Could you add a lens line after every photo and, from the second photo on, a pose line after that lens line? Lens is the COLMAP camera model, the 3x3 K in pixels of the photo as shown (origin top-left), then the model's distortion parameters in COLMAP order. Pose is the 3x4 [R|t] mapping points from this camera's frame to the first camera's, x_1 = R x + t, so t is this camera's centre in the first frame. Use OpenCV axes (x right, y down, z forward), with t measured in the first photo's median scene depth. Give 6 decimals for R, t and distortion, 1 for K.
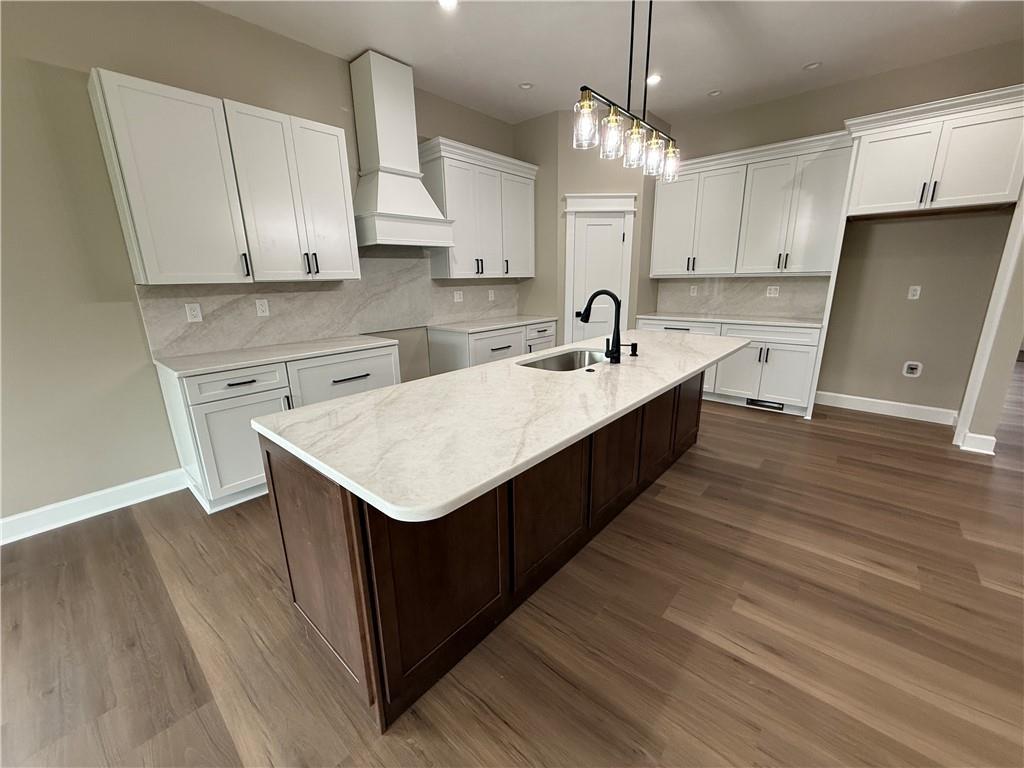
lens RADIAL K [[407.3, 0, 506.3], [0, 407.3, 380.5], [0, 0, 1]] dist [0.000014, -0.000527]
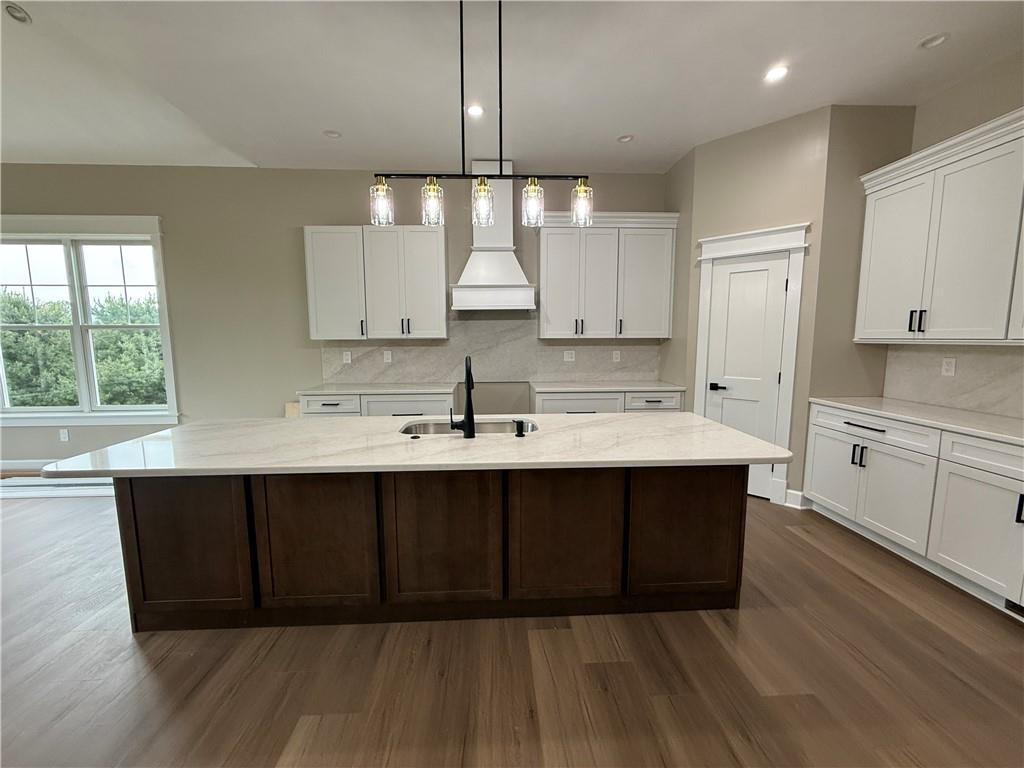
lens RADIAL K [[407.3, 0, 514.6], [0, 407.3, 379.2], [0, 0, 1]] dist [0.000014, -0.000527]
pose [[0.699900, 0.090430, -0.708493, 0.622180], [-0.183381, 0.981452, -0.055887, -0.088768], [0.690298, 0.169039, 0.703501, 0.276880]]
